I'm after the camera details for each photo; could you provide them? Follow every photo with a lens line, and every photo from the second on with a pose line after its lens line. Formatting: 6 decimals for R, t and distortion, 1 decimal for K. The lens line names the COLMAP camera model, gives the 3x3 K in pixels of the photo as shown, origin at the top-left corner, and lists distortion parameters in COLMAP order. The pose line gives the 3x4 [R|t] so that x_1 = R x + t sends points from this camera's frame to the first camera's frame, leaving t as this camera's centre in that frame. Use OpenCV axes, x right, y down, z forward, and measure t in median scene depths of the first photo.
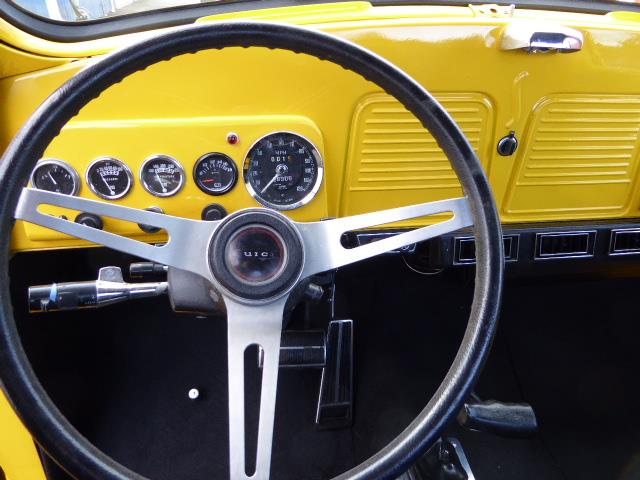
lens RADIAL K [[453.6, 0, 320.0], [0, 453.6, 240.0], [0, 0, 1]] dist [-0.045486, 0.004417]
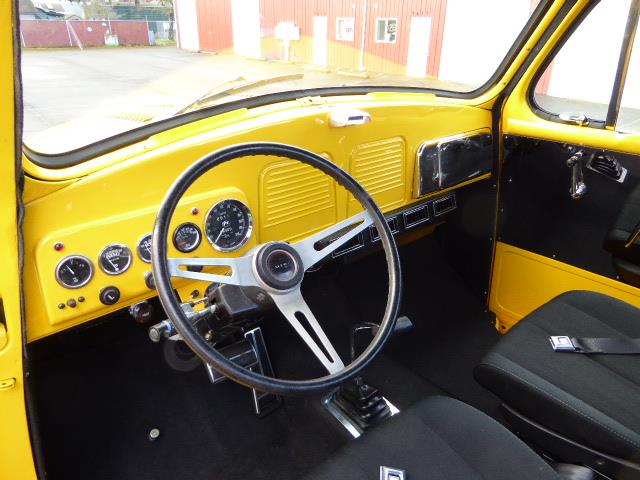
lens RADIAL K [[453.6, 0, 320.0], [0, 453.6, 240.0], [0, 0, 1]] dist [-0.045486, 0.004417]
pose [[0.849079, -0.247225, 0.466845, -0.550282], [0.285611, 0.958271, -0.011989, -0.000535], [-0.444400, 0.143516, 0.884258, -0.459563]]
